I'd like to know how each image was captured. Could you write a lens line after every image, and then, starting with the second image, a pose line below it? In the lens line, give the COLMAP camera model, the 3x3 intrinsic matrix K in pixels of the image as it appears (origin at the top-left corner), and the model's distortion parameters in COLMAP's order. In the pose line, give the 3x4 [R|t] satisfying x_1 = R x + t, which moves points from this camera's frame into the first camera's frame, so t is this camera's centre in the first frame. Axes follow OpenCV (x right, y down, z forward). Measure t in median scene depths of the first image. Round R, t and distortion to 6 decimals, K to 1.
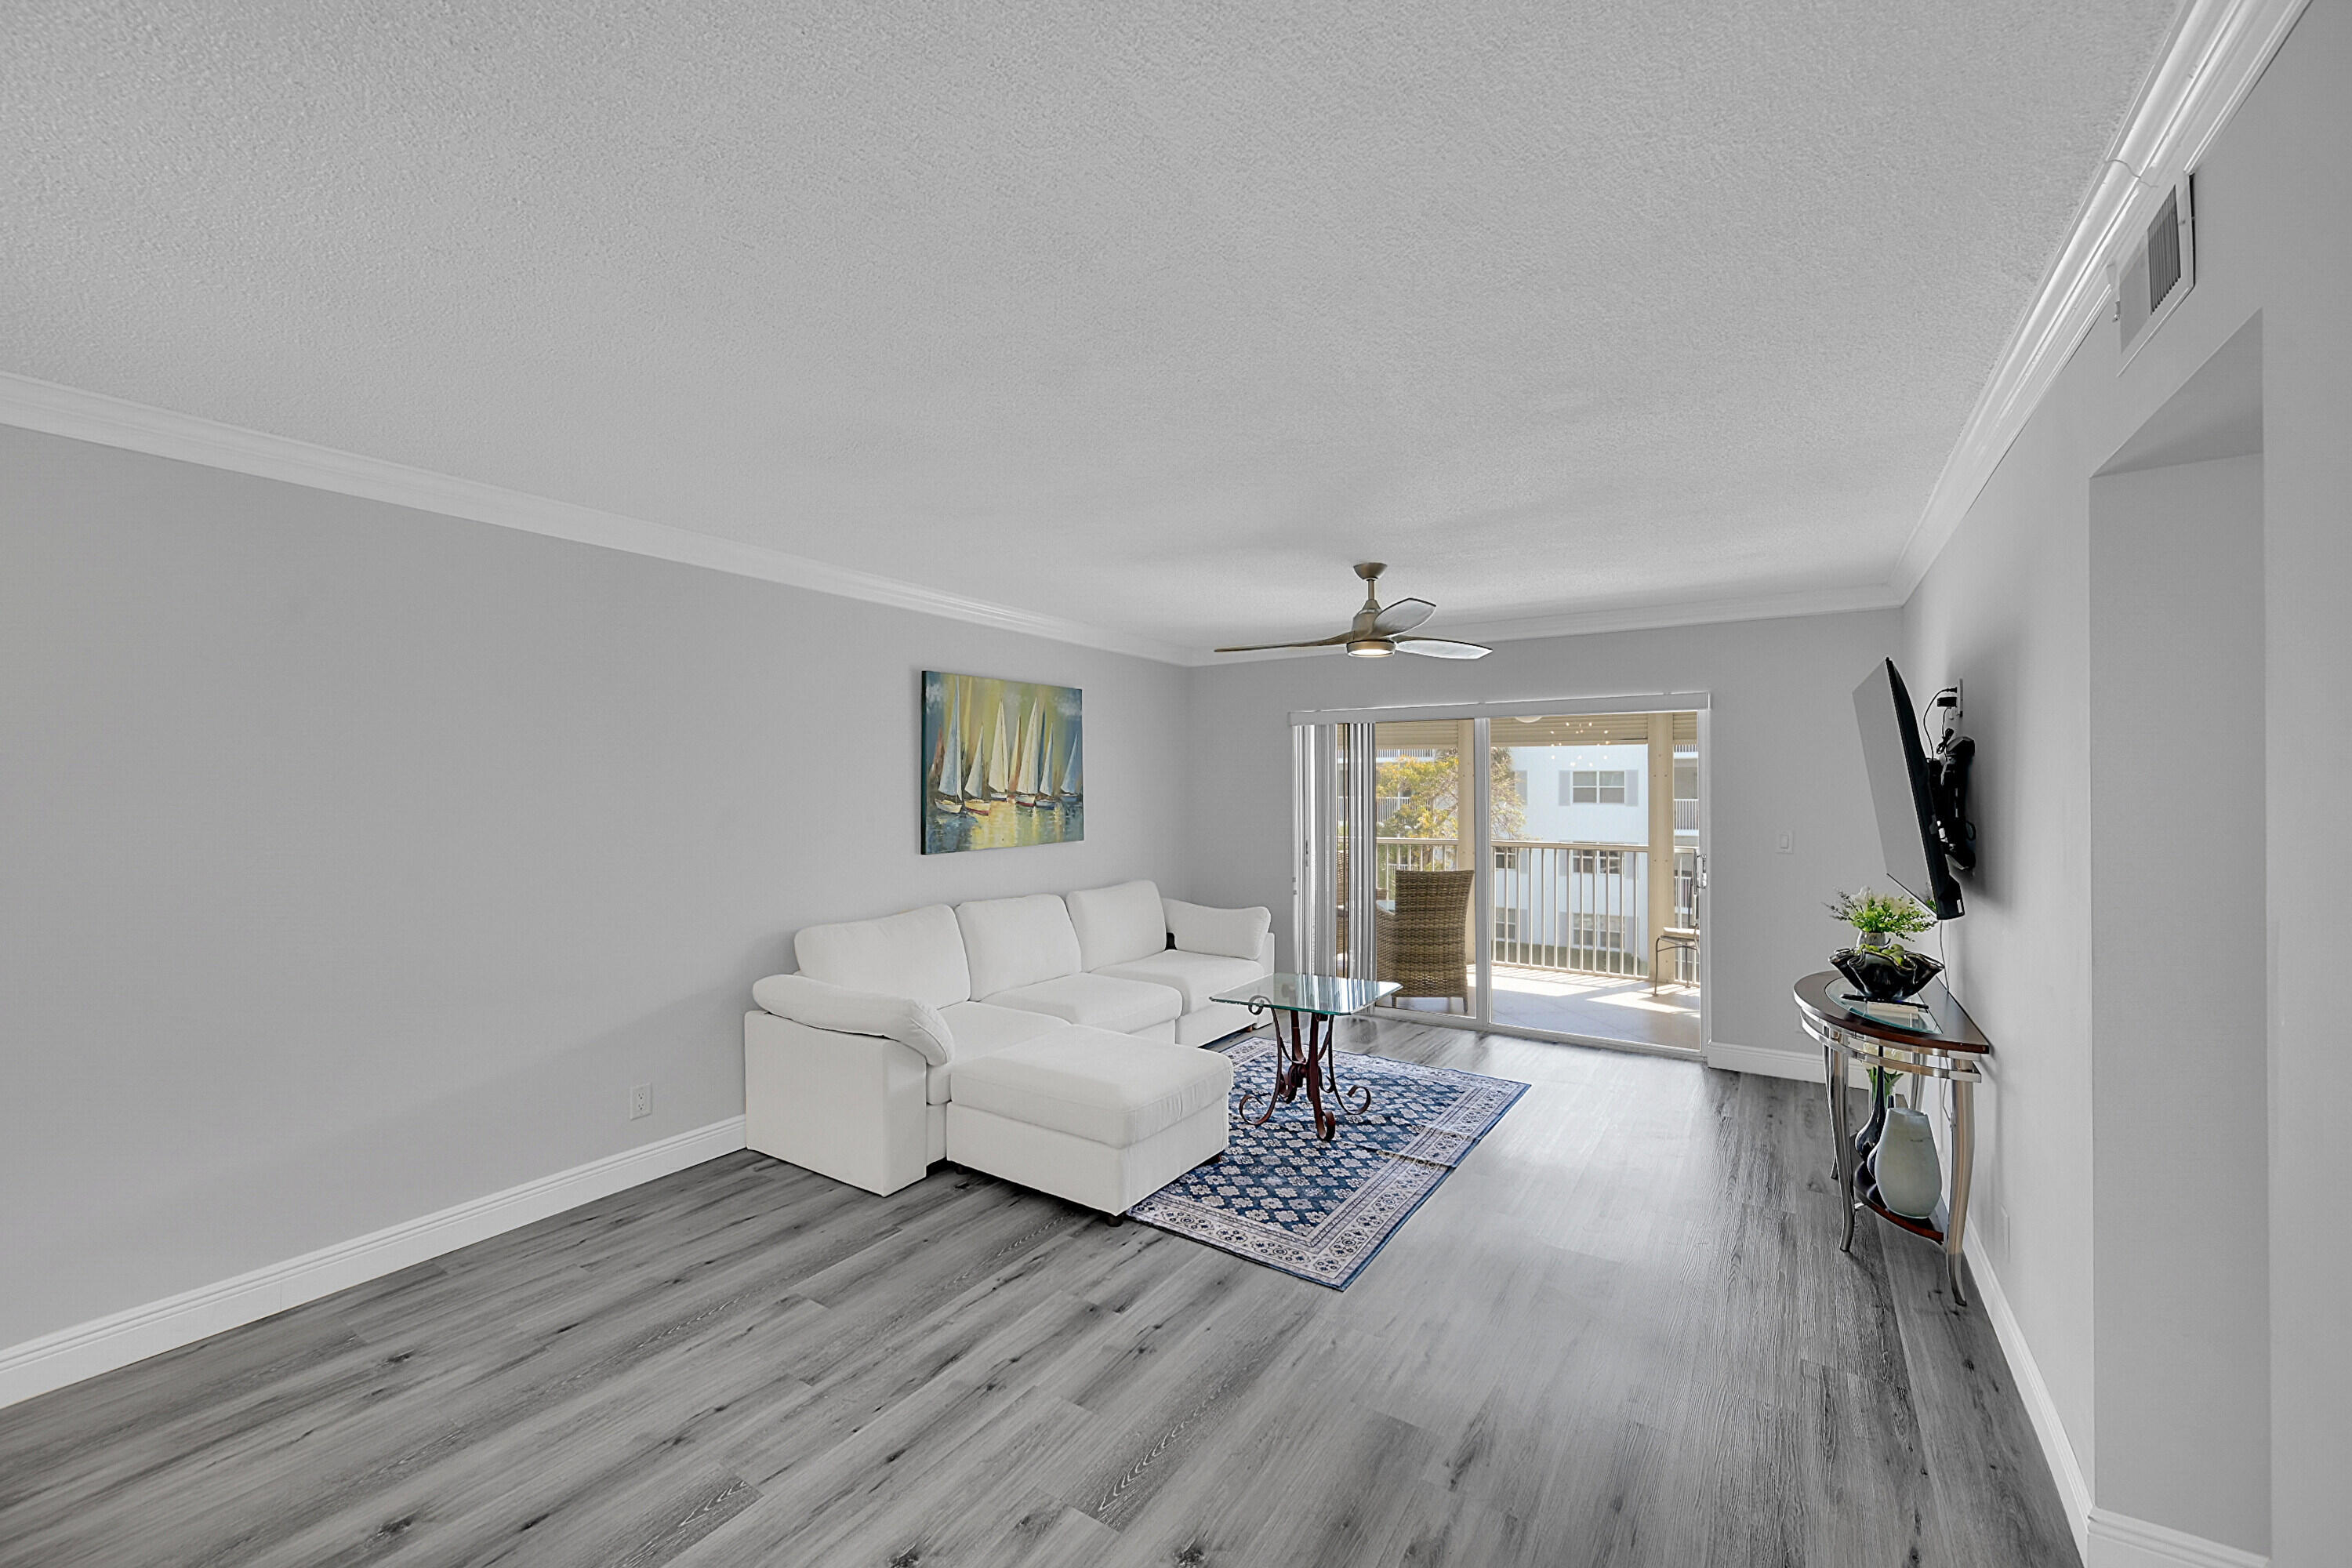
lens RADIAL K [[930.5, 0, 1189.6], [0, 930.5, 780.4], [0, 0, 1]] dist [-0.001990, -0.000140]
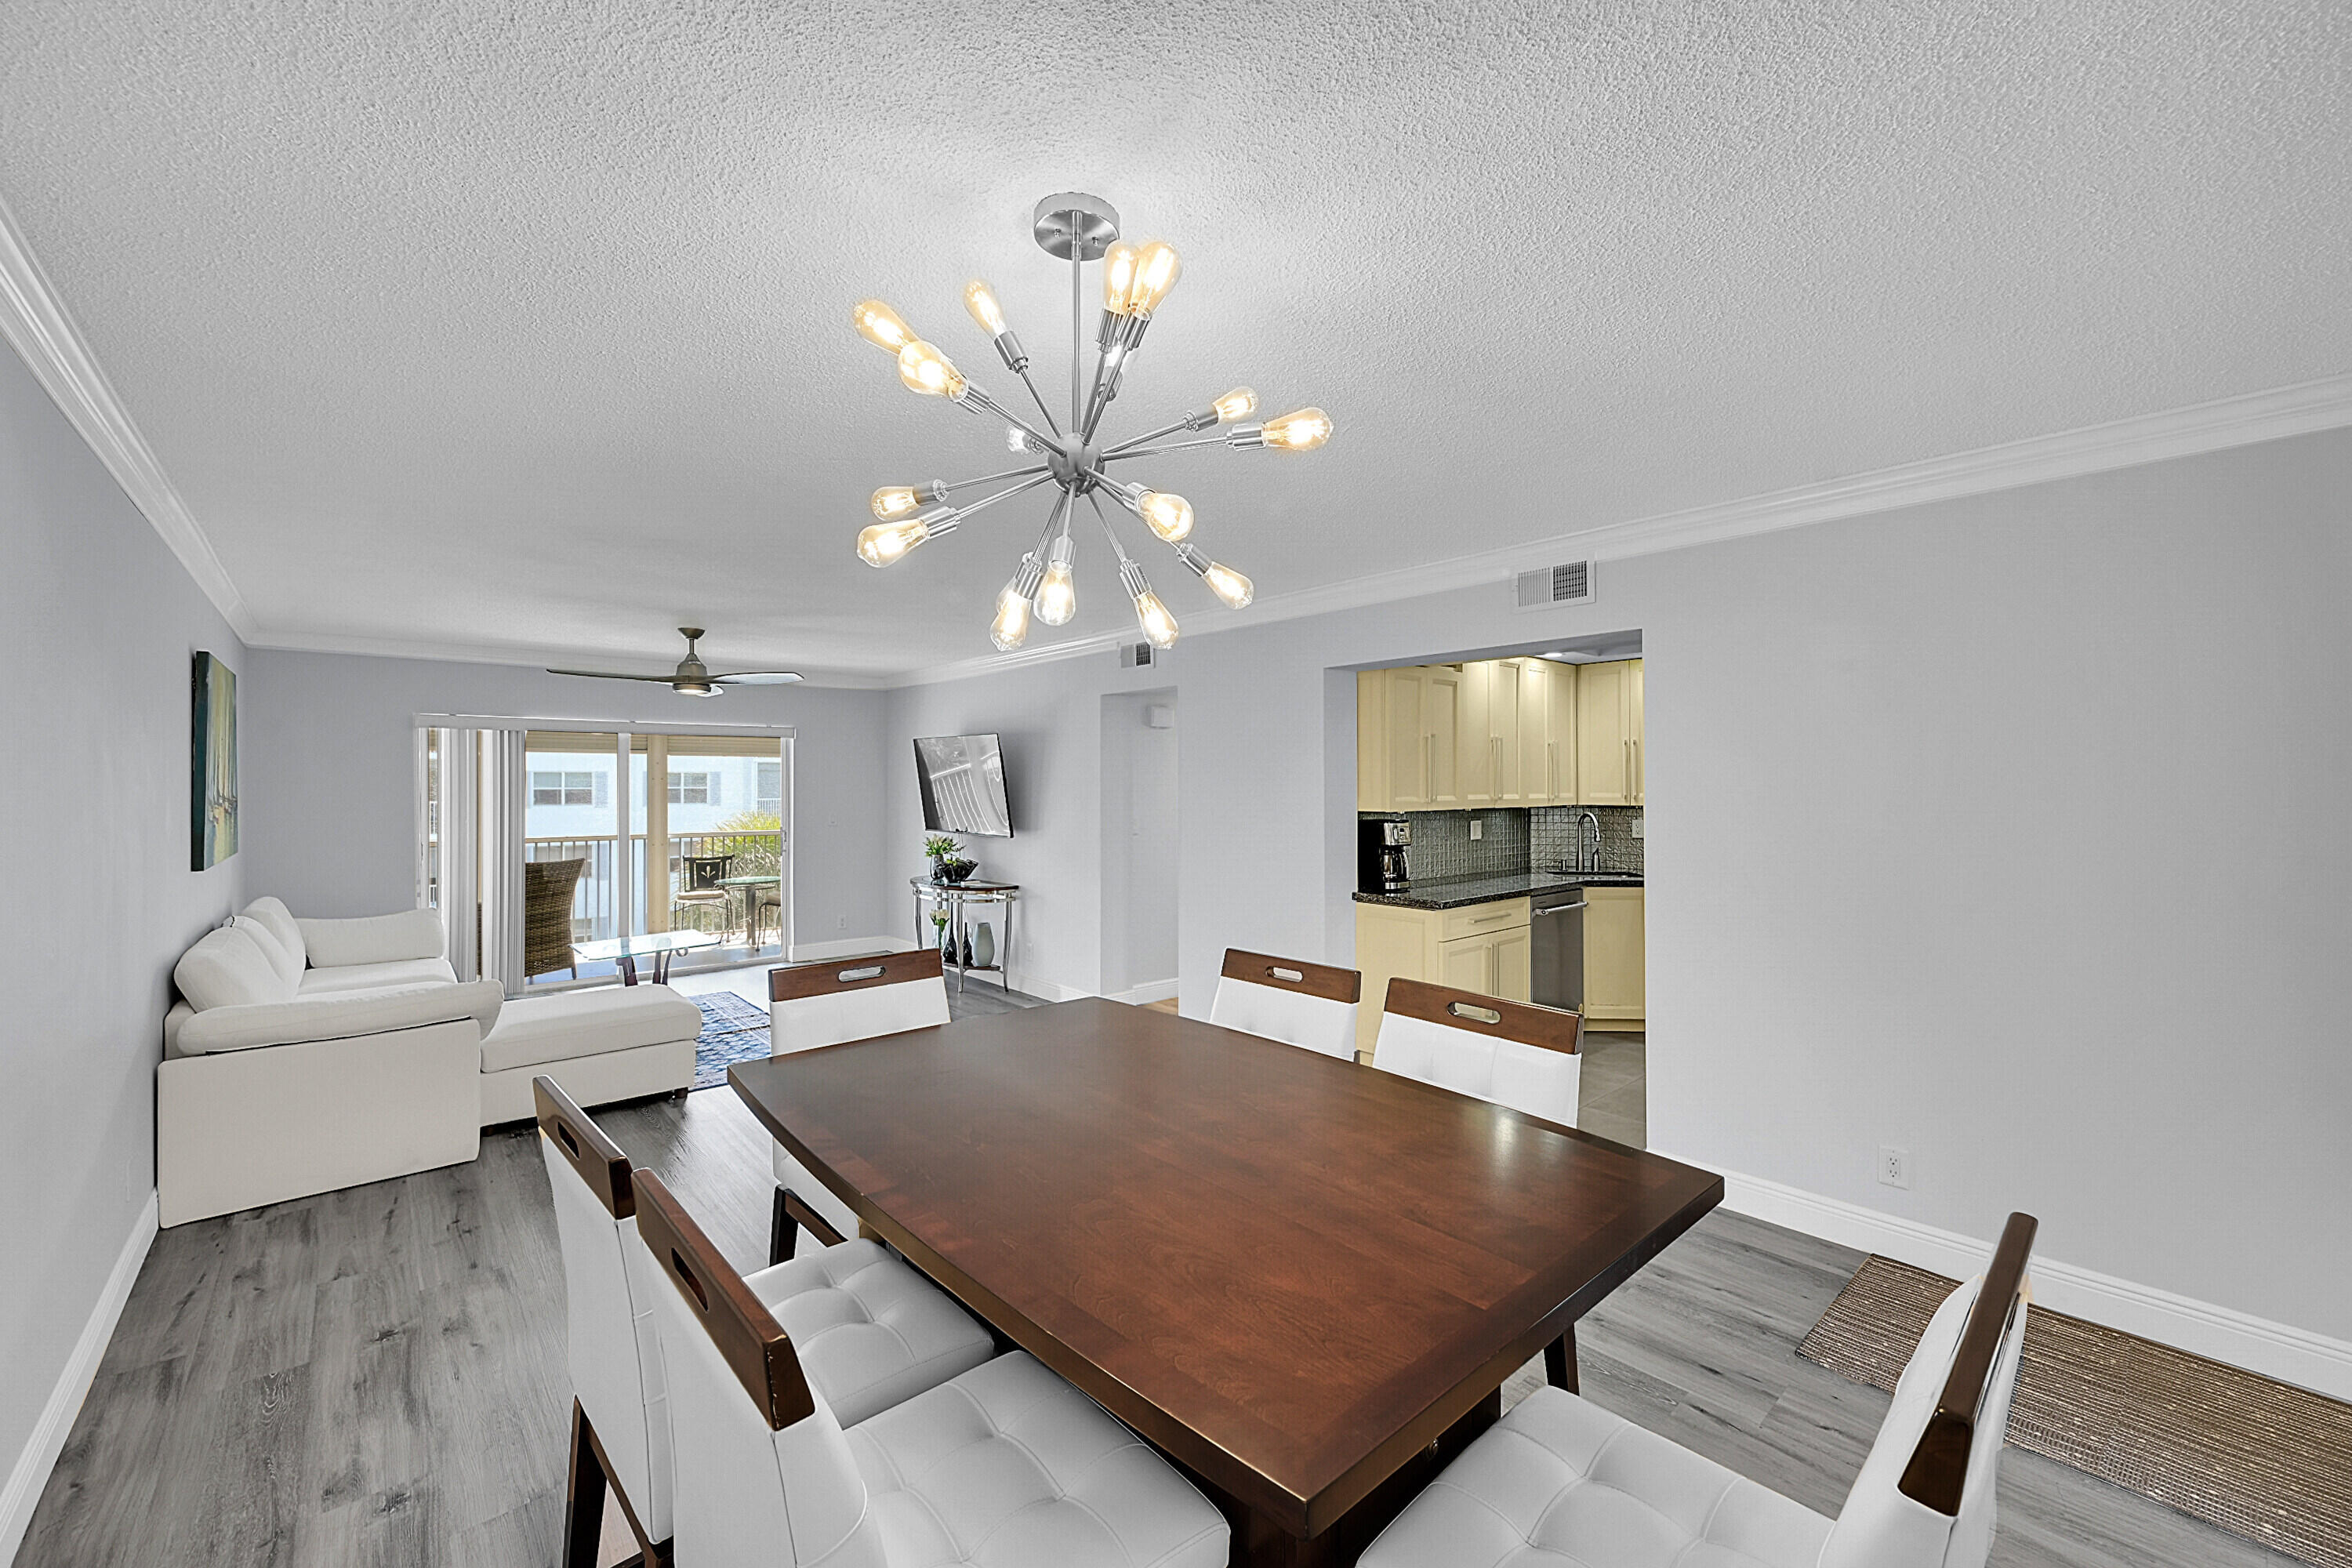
lens RADIAL K [[930.5, 0, 1189.6], [0, 930.5, 780.4], [0, 0, 1]] dist [-0.001990, -0.000140]
pose [[0.267228, 0.002203, 0.963631, -0.870171], [-0.001740, 0.999997, -0.001804, -0.002787], [-0.963632, -0.001194, 0.267231, -0.085031]]
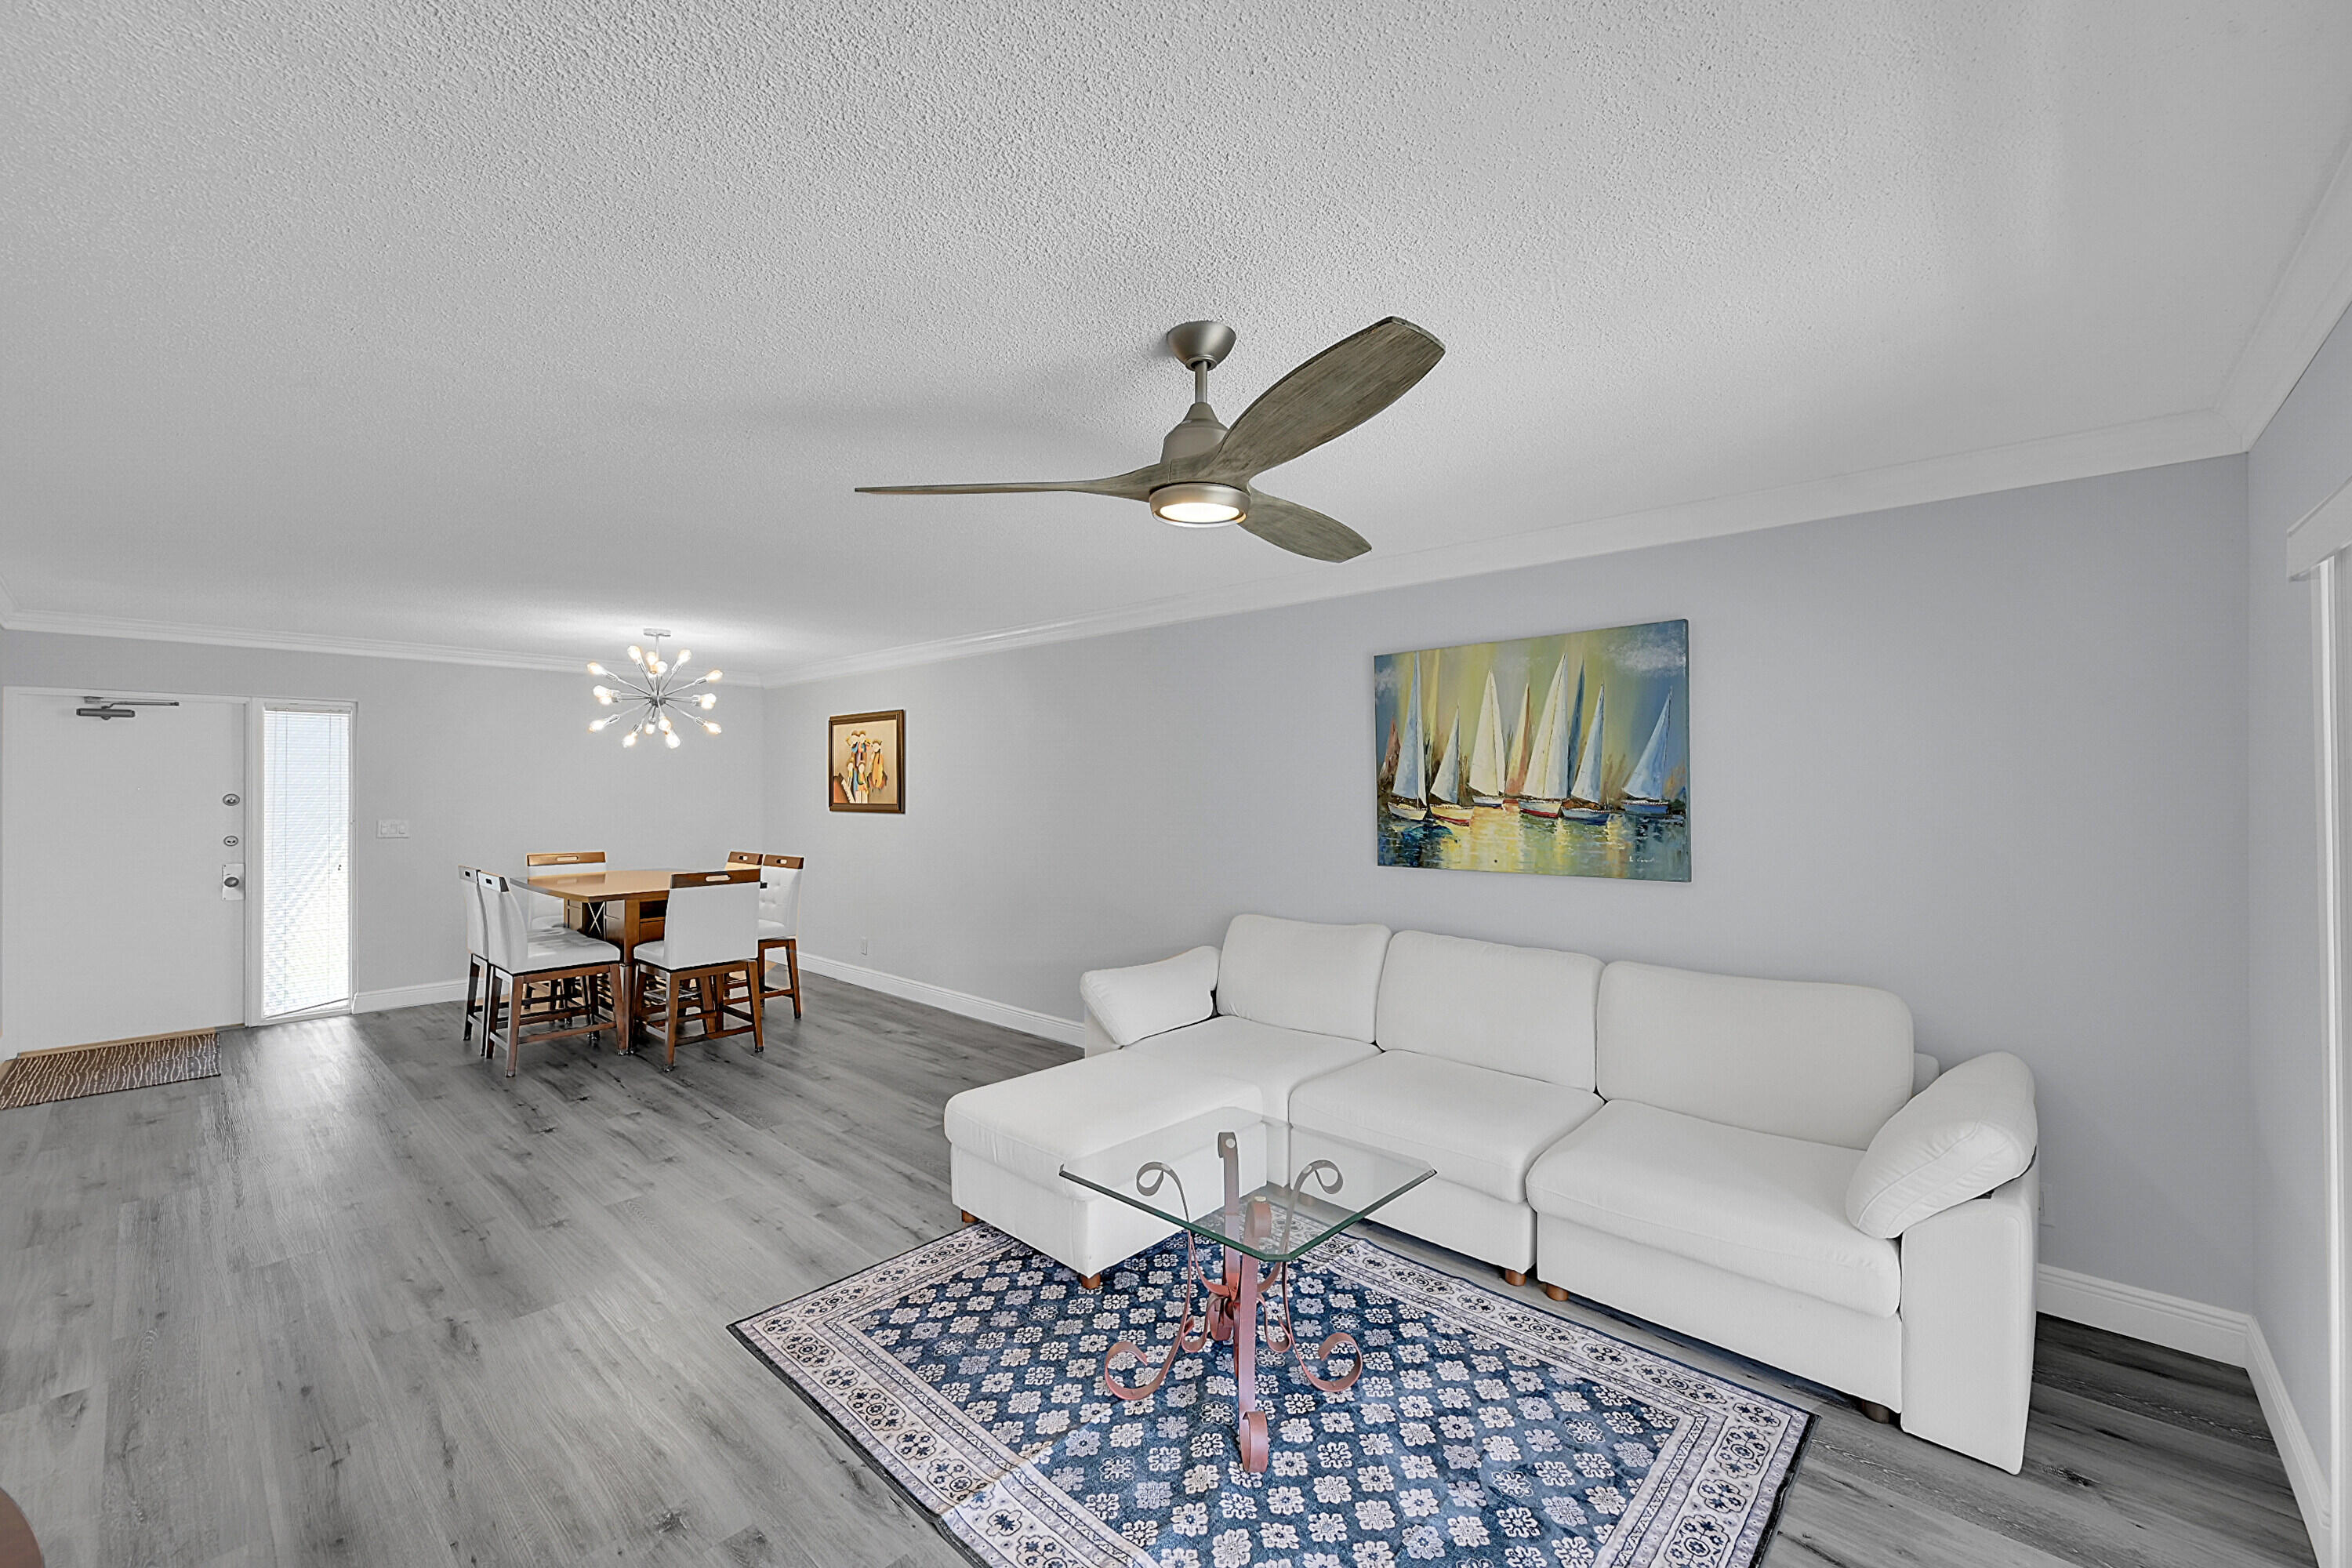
lens RADIAL K [[930.5, 0, 1189.6], [0, 930.5, 780.4], [0, 0, 1]] dist [-0.001990, -0.000140]
pose [[-0.155593, -0.006267, -0.987801, 0.624065], [0.006456, 0.999952, -0.007361, 0.005063], [0.987800, -0.007523, -0.155545, 0.984350]]
